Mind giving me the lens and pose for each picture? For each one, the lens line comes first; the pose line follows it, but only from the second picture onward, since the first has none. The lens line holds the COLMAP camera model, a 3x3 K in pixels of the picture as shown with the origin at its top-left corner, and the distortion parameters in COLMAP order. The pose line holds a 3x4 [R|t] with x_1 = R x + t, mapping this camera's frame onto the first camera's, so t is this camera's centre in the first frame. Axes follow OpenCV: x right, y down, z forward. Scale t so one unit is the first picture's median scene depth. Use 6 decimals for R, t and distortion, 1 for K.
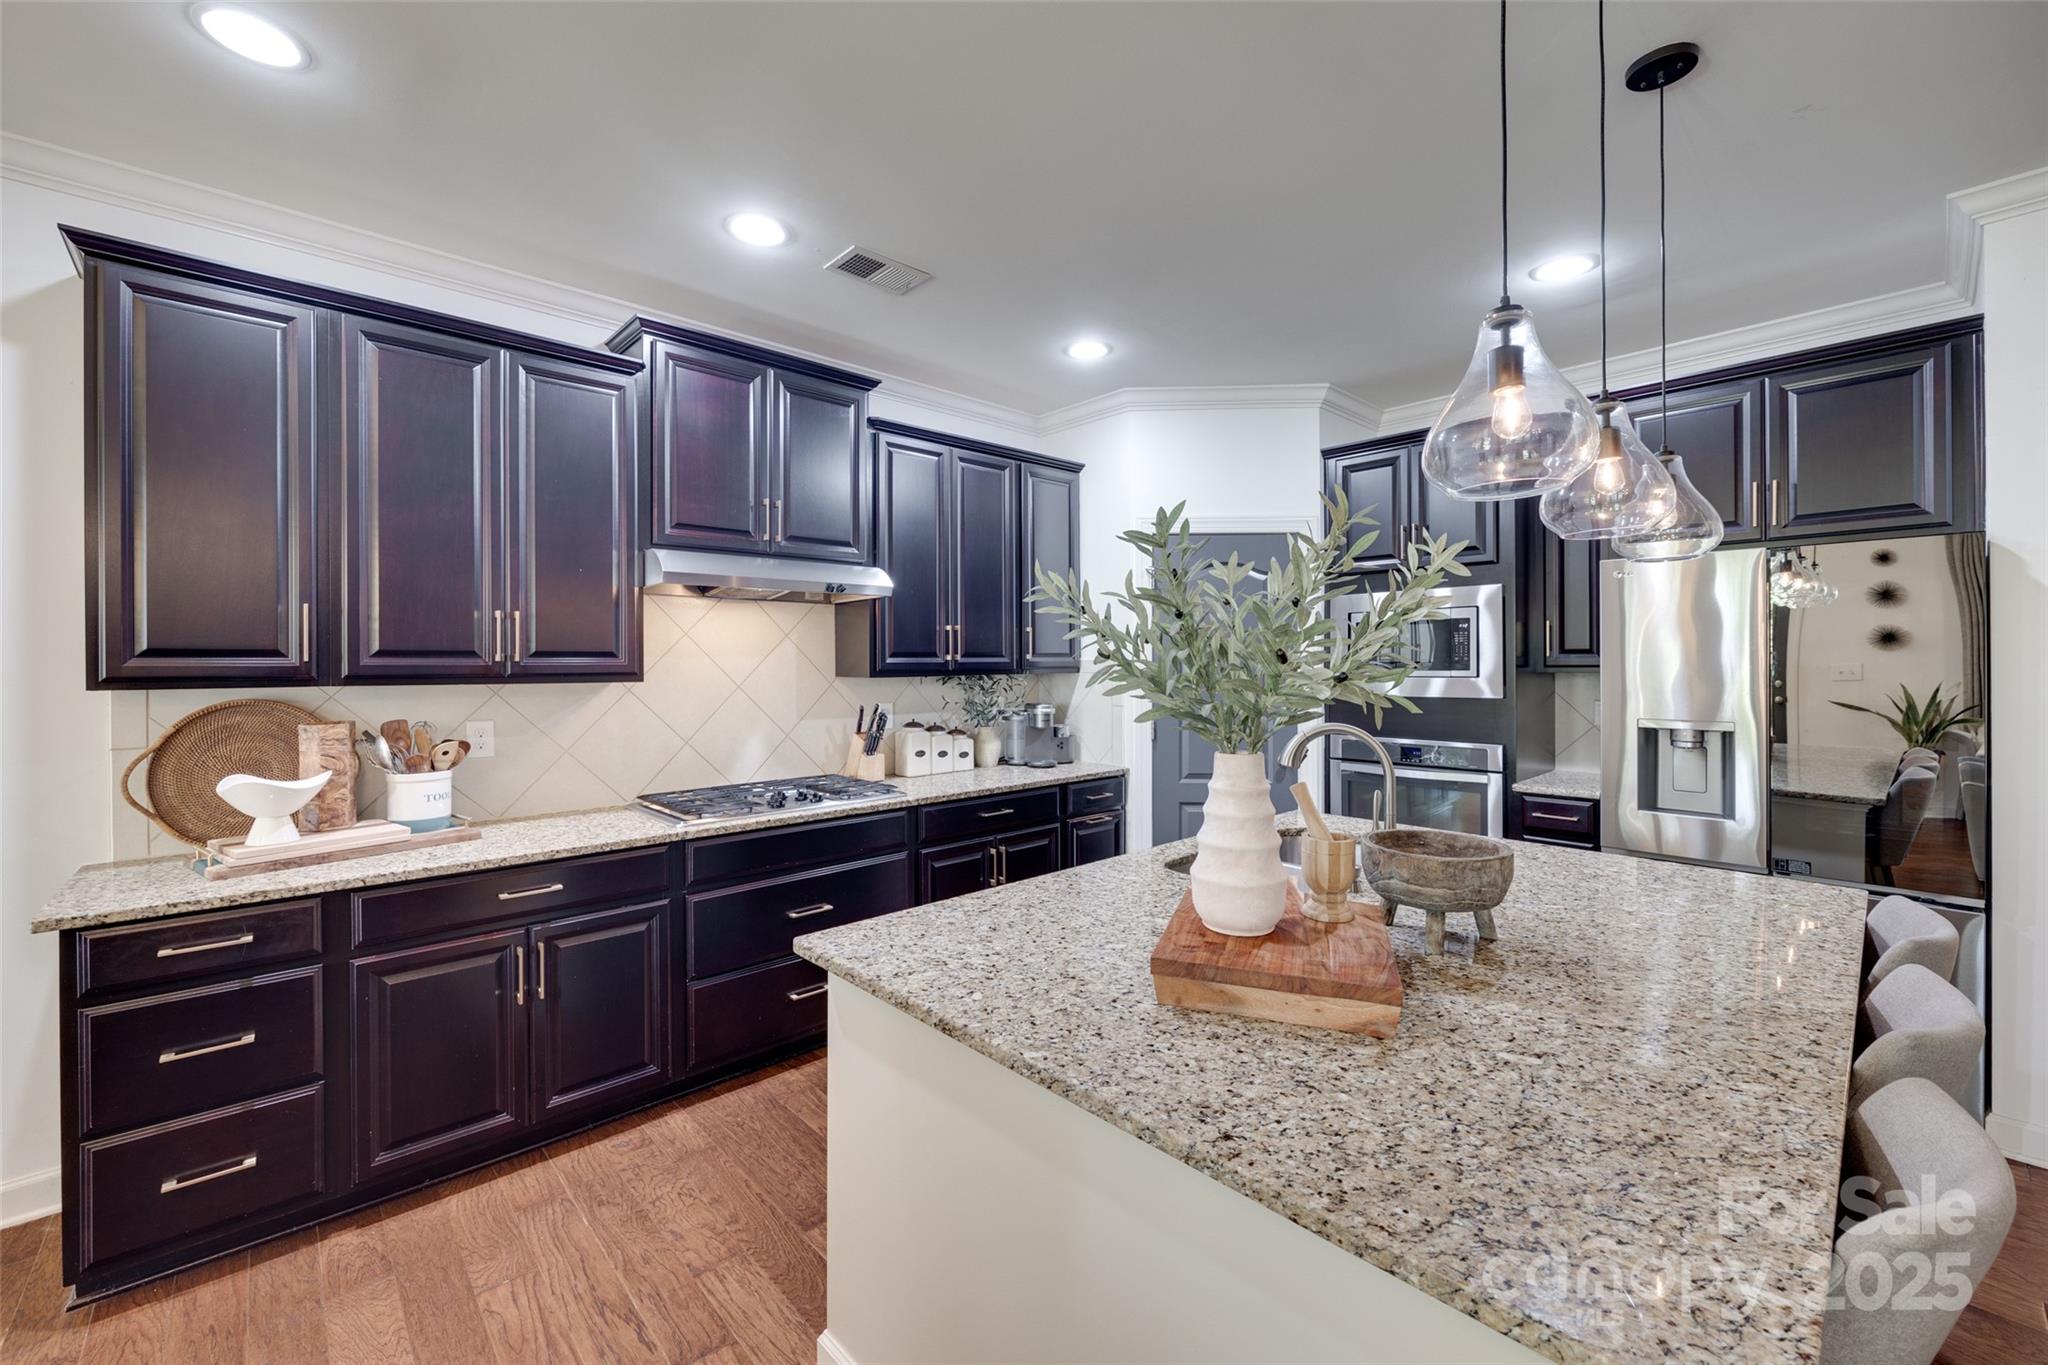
lens RADIAL K [[823.7, 0, 1016.4], [0, 823.7, 665.1], [0, 0, 1]] dist [-0.003842, -0.000107]
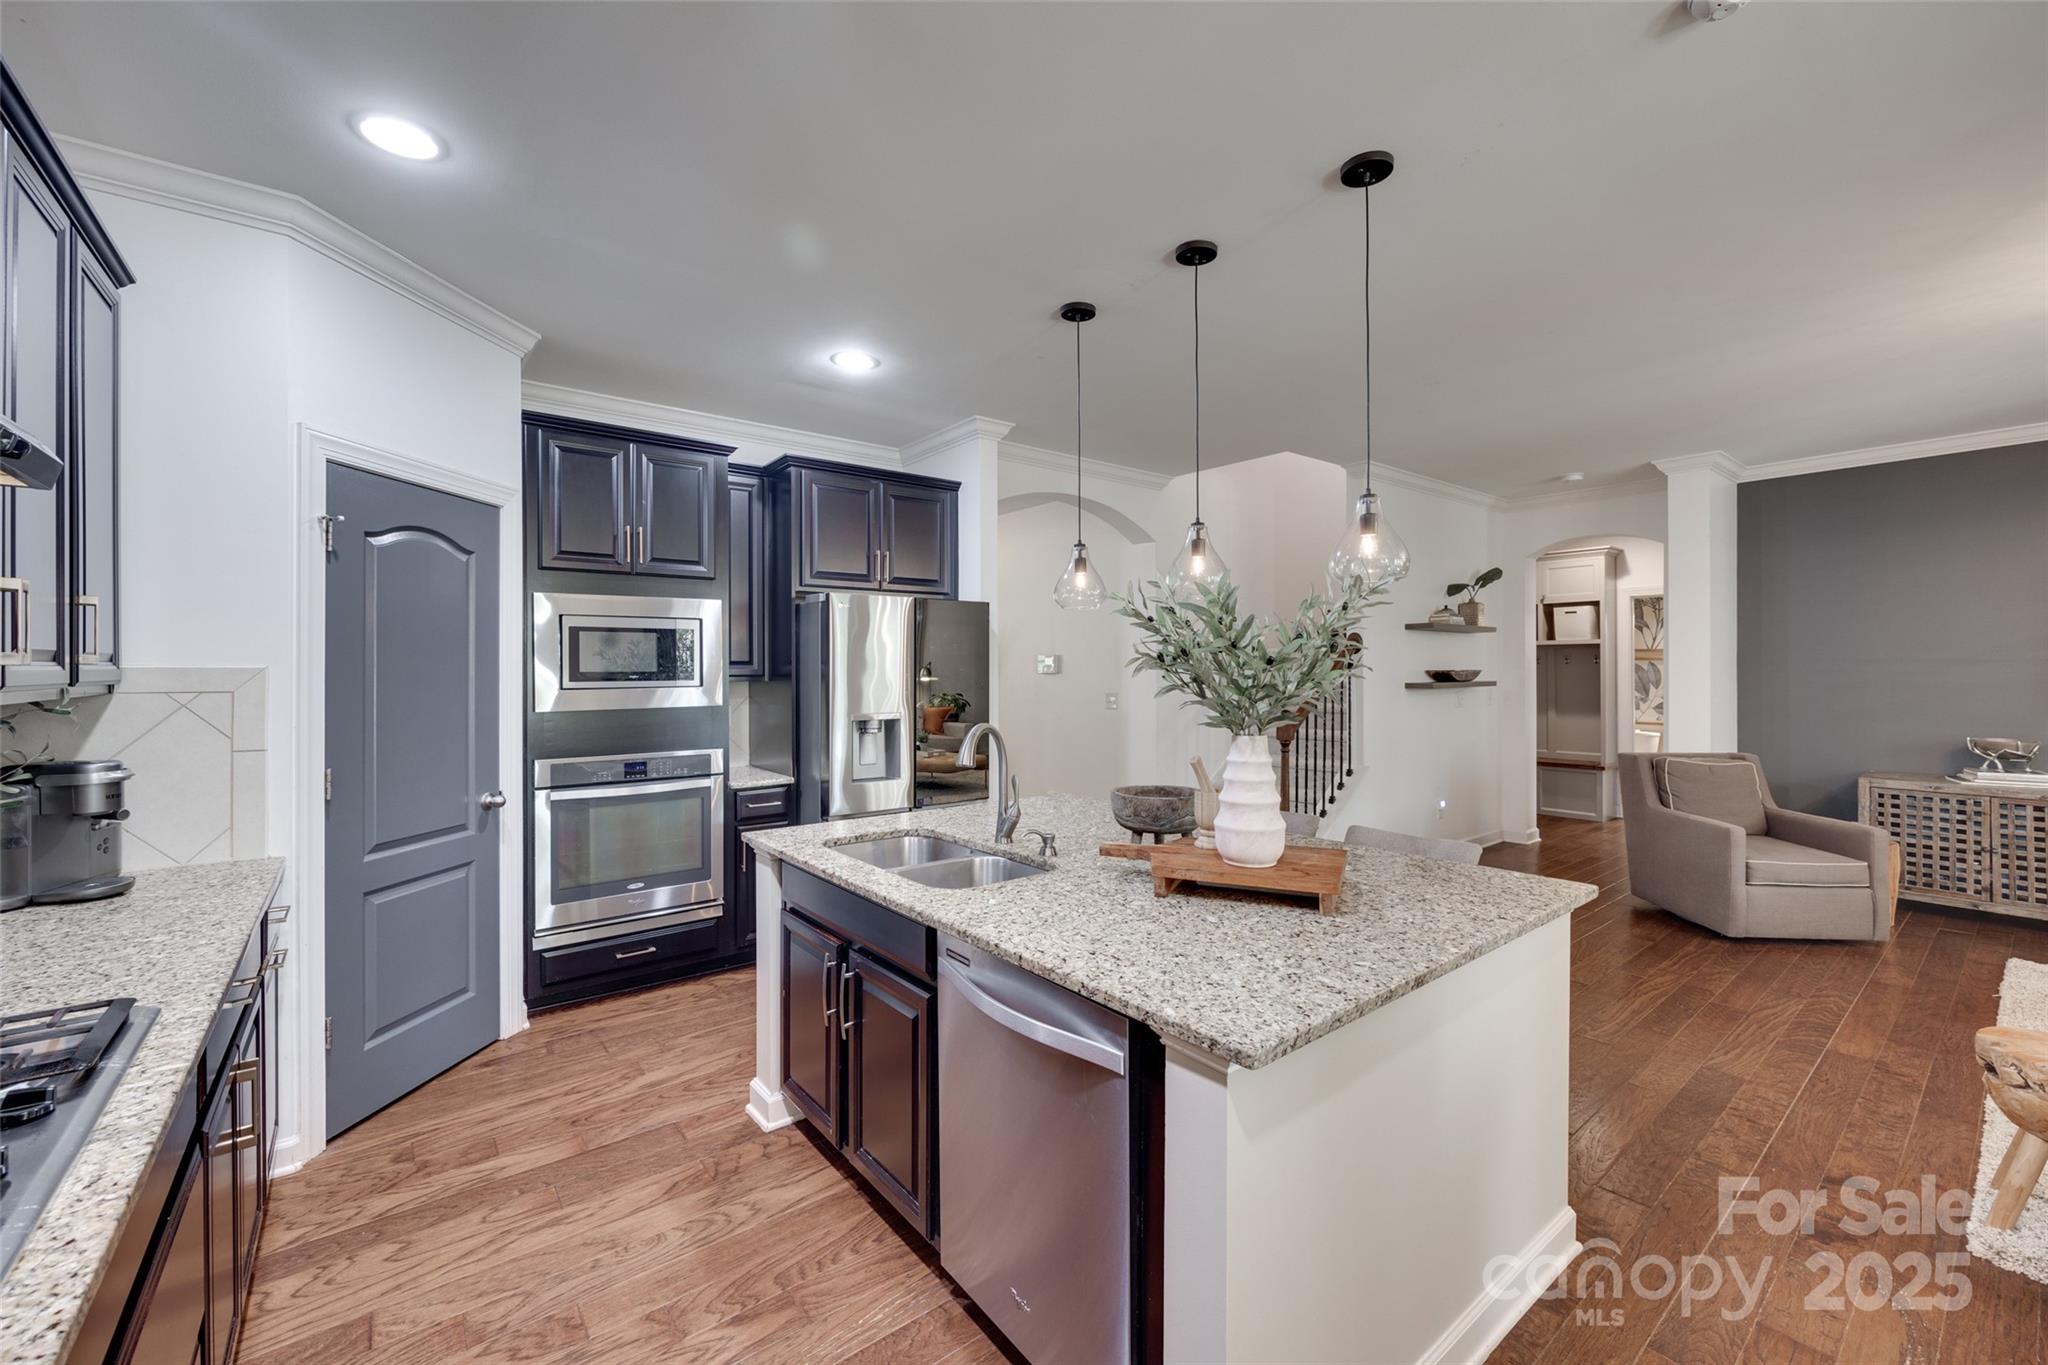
lens RADIAL K [[823.7, 0, 1005.9], [0, 823.7, 670.1], [0, 0, 1]] dist [-0.003842, -0.000107]
pose [[0.080861, 0.004146, 0.996717, -0.562931], [0.008740, 0.999950, -0.004868, 0.002175], [-0.996687, 0.009105, 0.080821, 0.650605]]
